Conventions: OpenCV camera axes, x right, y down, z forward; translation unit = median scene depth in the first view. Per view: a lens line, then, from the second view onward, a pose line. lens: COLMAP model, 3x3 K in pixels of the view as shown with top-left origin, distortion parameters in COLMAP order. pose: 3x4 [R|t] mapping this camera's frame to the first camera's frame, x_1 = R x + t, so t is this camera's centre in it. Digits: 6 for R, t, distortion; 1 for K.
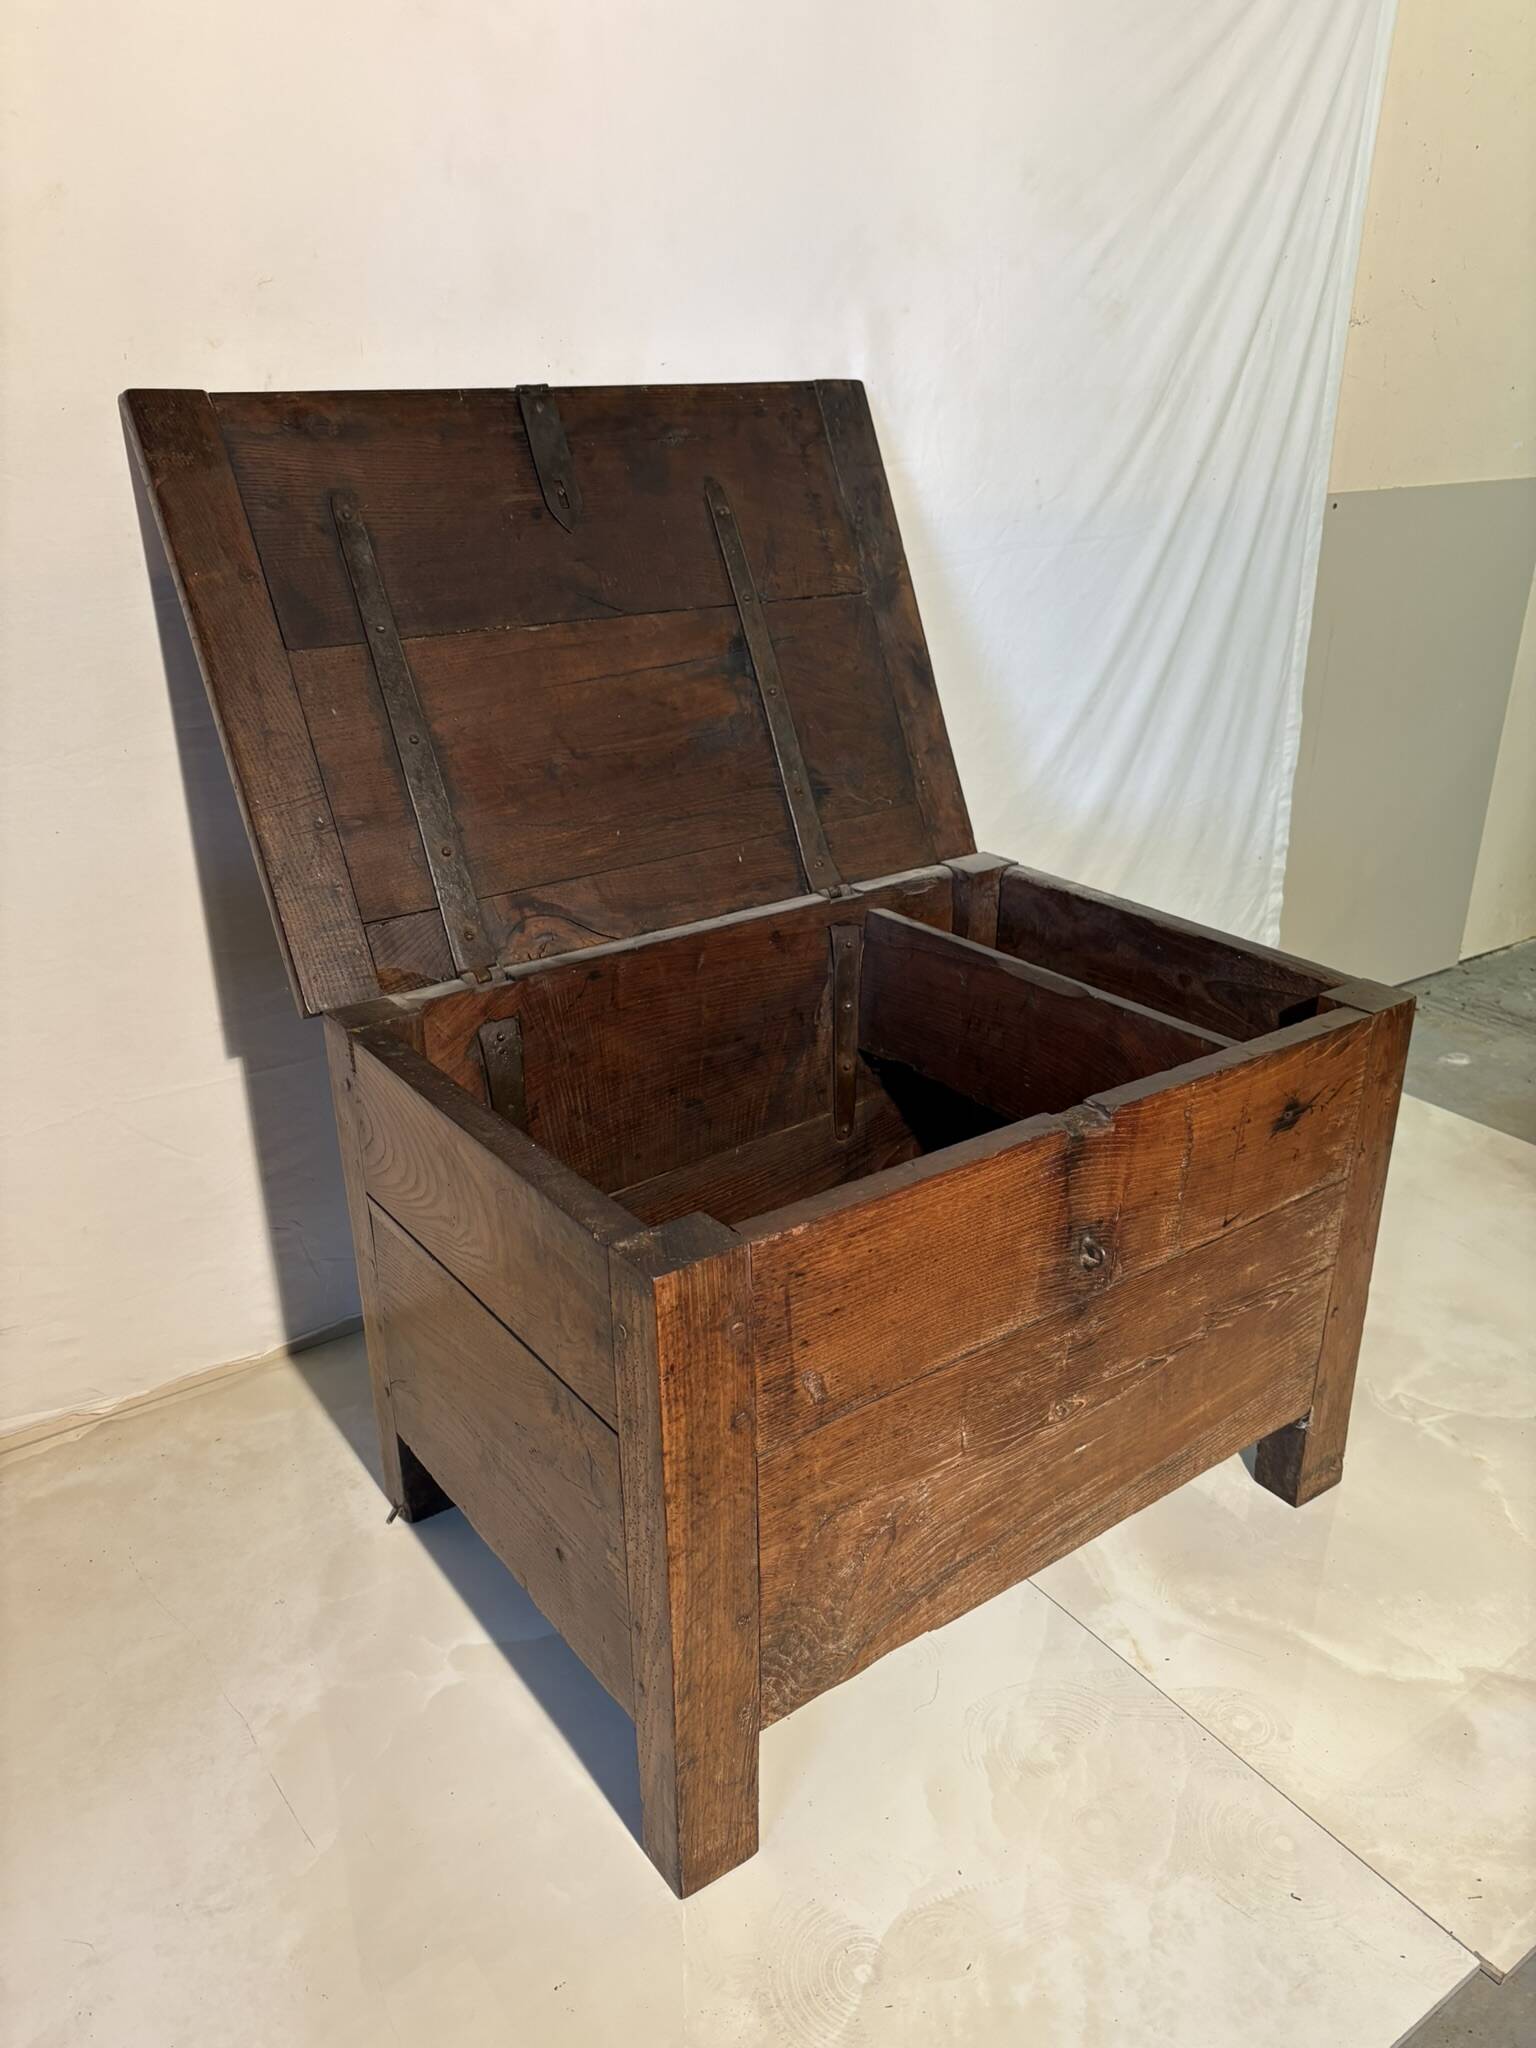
lens RADIAL K [[1567.9, 0, 778.1], [0, 1567.9, 1027.6], [0, 0, 1]] dist [0.033270, -0.050224]
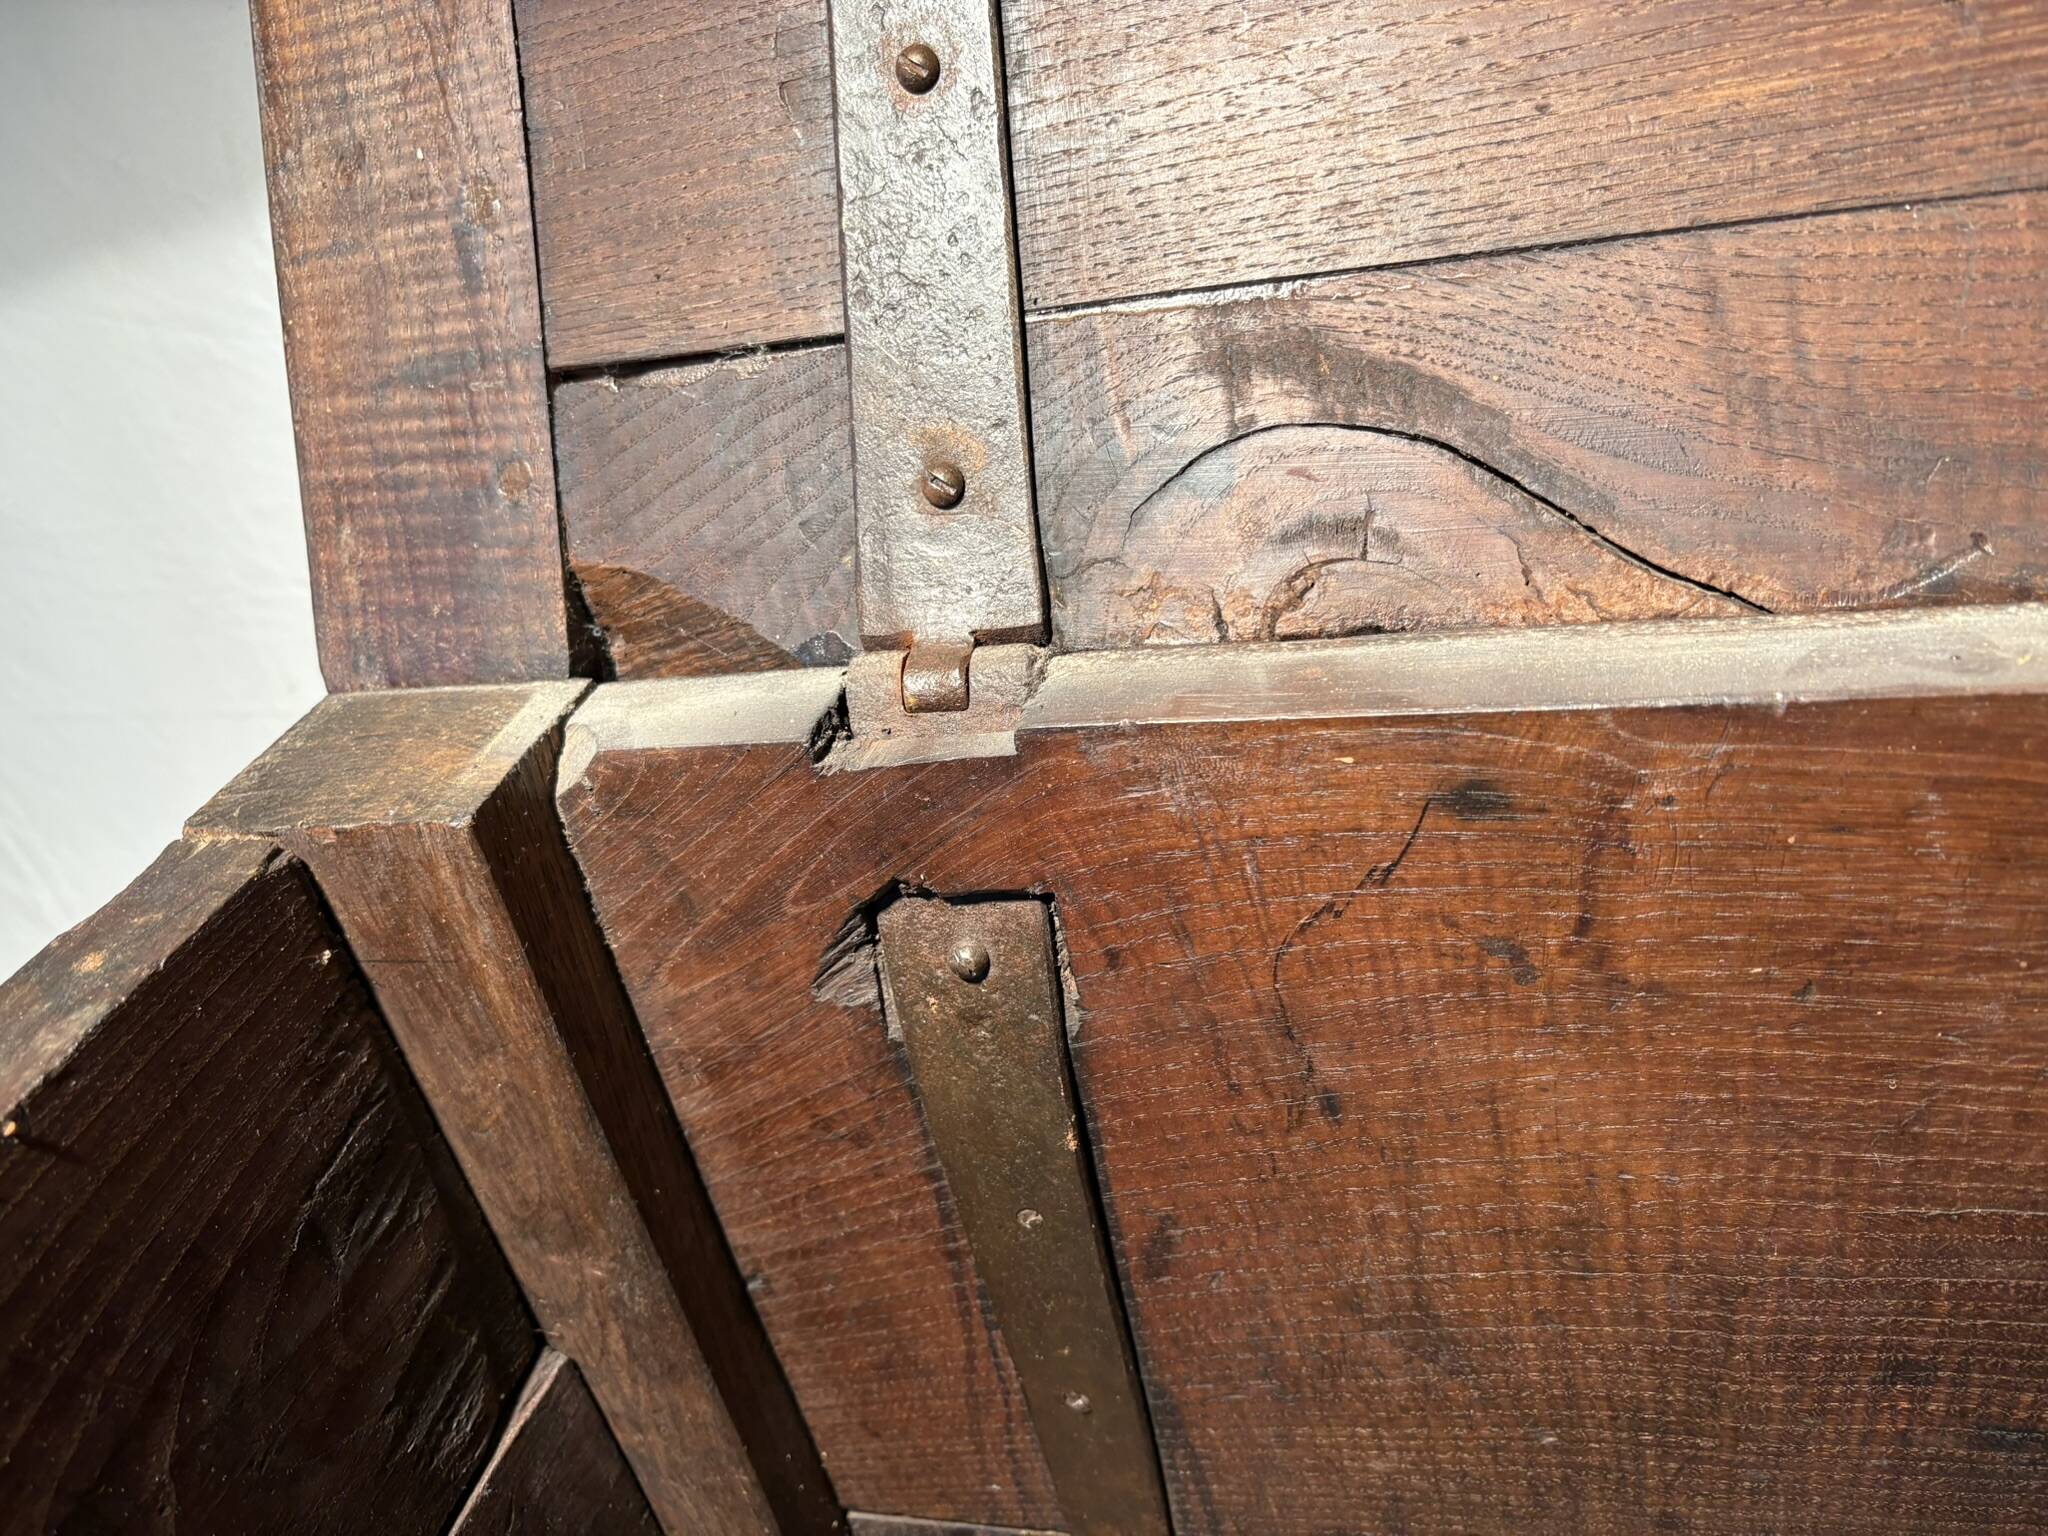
lens RADIAL K [[1586.4, 0, 1024.0], [0, 1586.4, 768.0], [0, 0, 1]] dist [-0.000782, -0.003000]
pose [[0.638389, 0.305758, -0.706379, -0.021781], [-0.130879, 0.947472, 0.291834, -0.096844], [0.758505, -0.093853, 0.644874, 0.954478]]
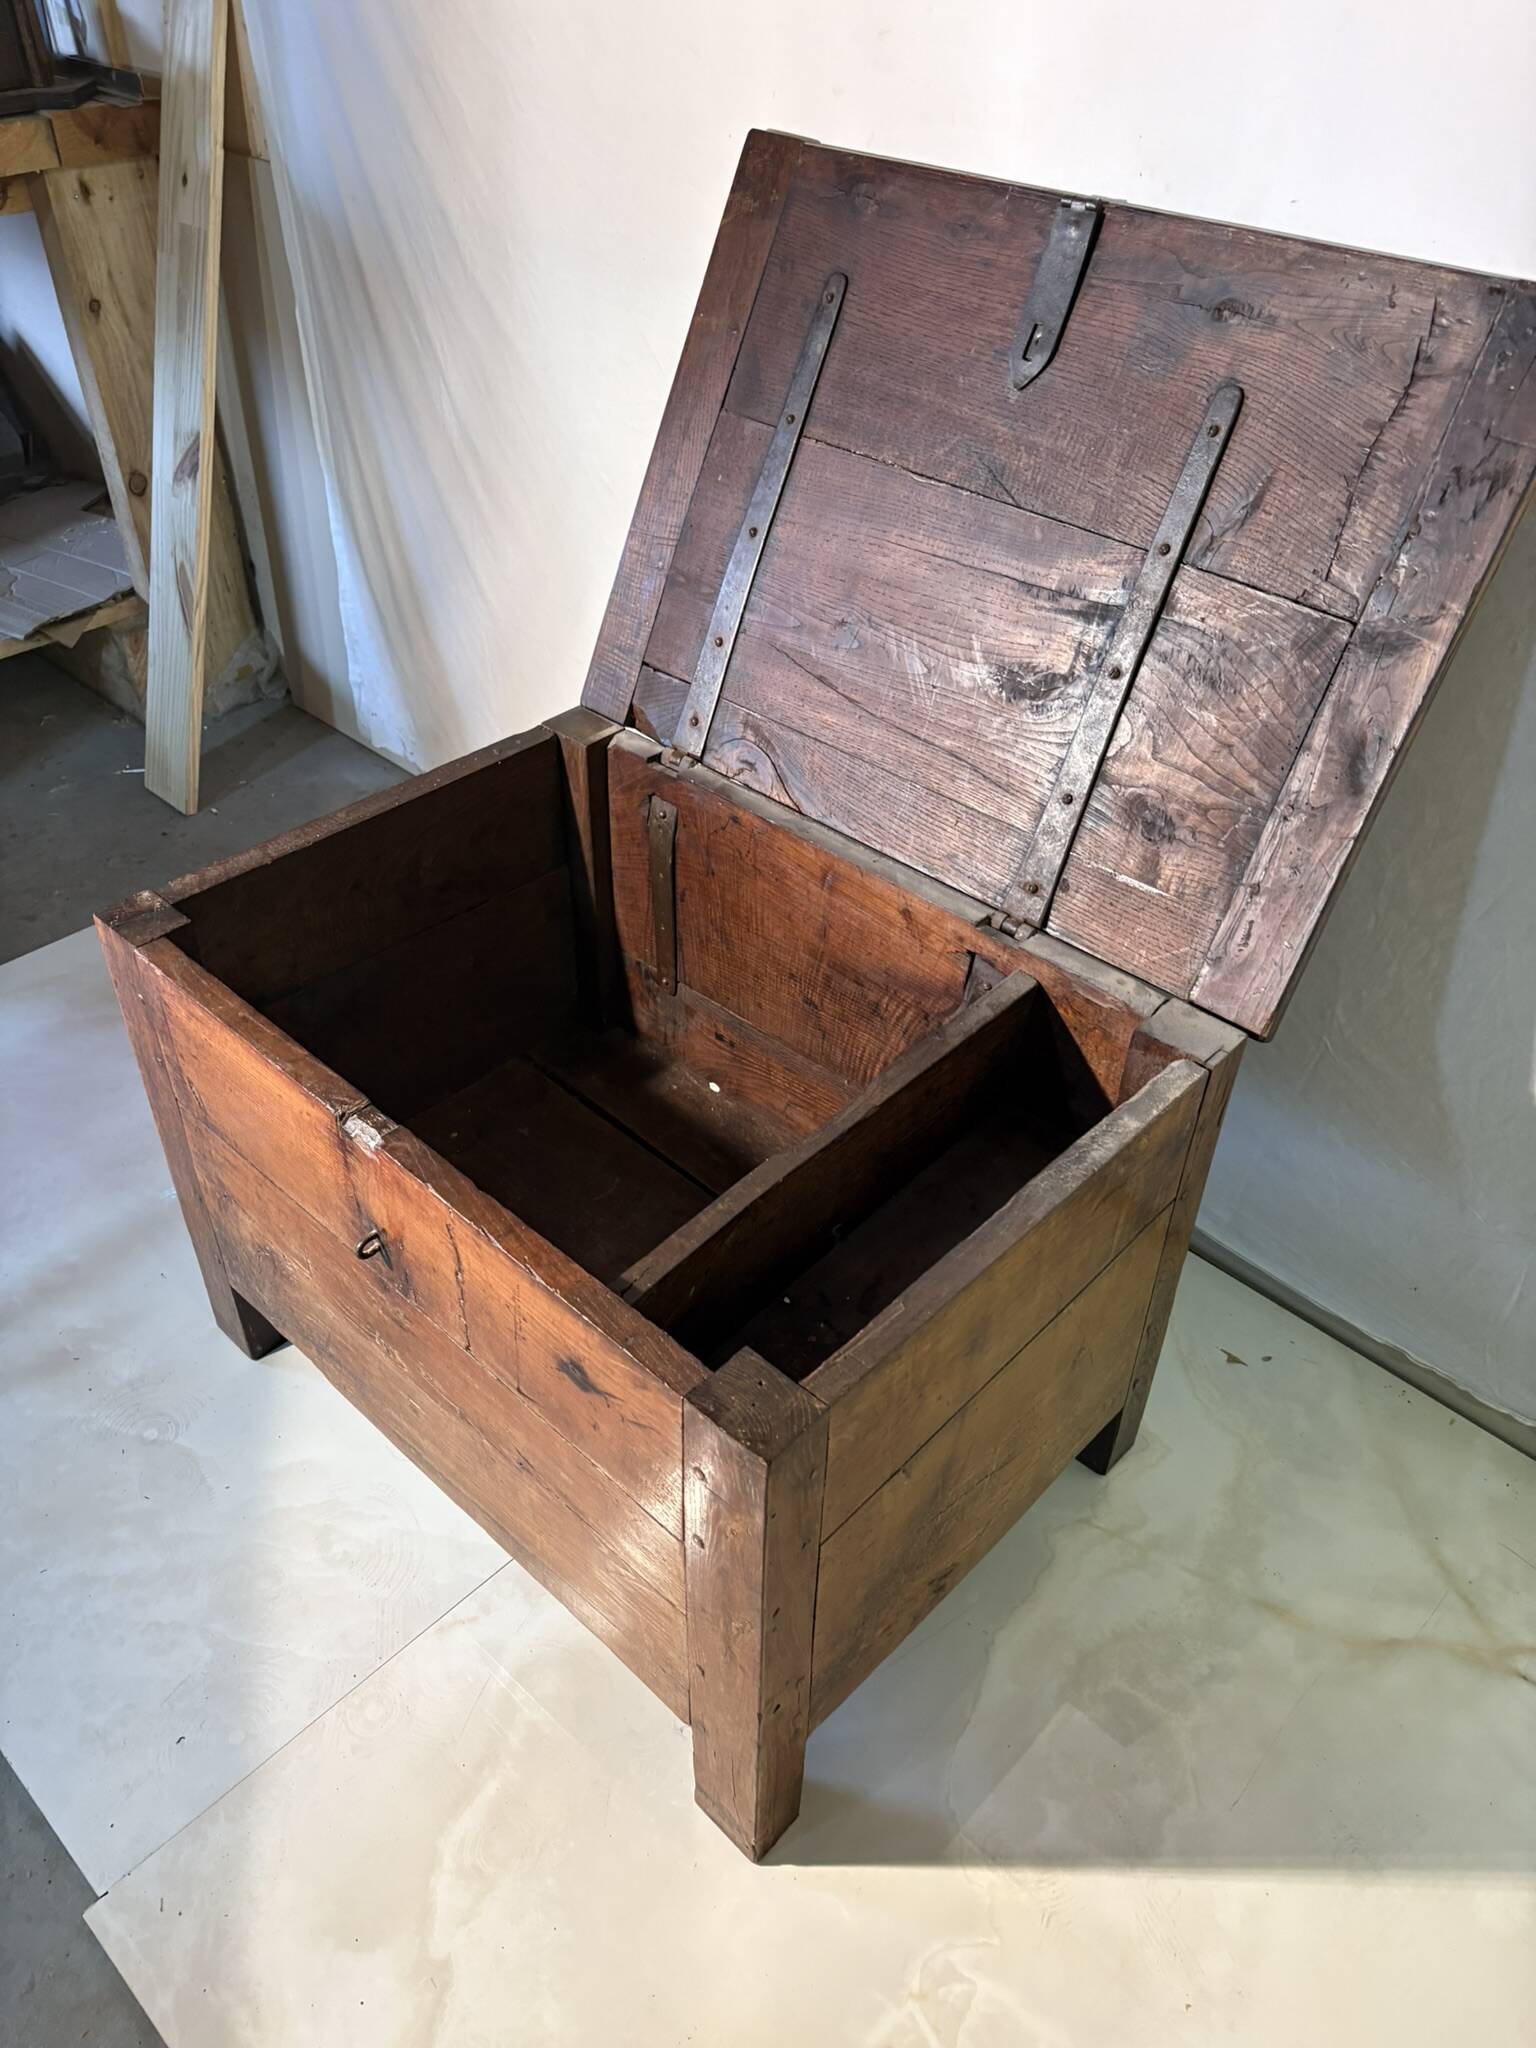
lens RADIAL K [[1562.1, 0, 769.3], [0, 1562.1, 1034.2], [0, 0, 1]] dist [0.008209, 0.009414]
pose [[0.187506, 0.629393, -0.754126, 0.838656], [-0.402035, 0.749665, 0.525708, -0.534907], [0.896219, 0.204612, 0.393605, 0.740684]]
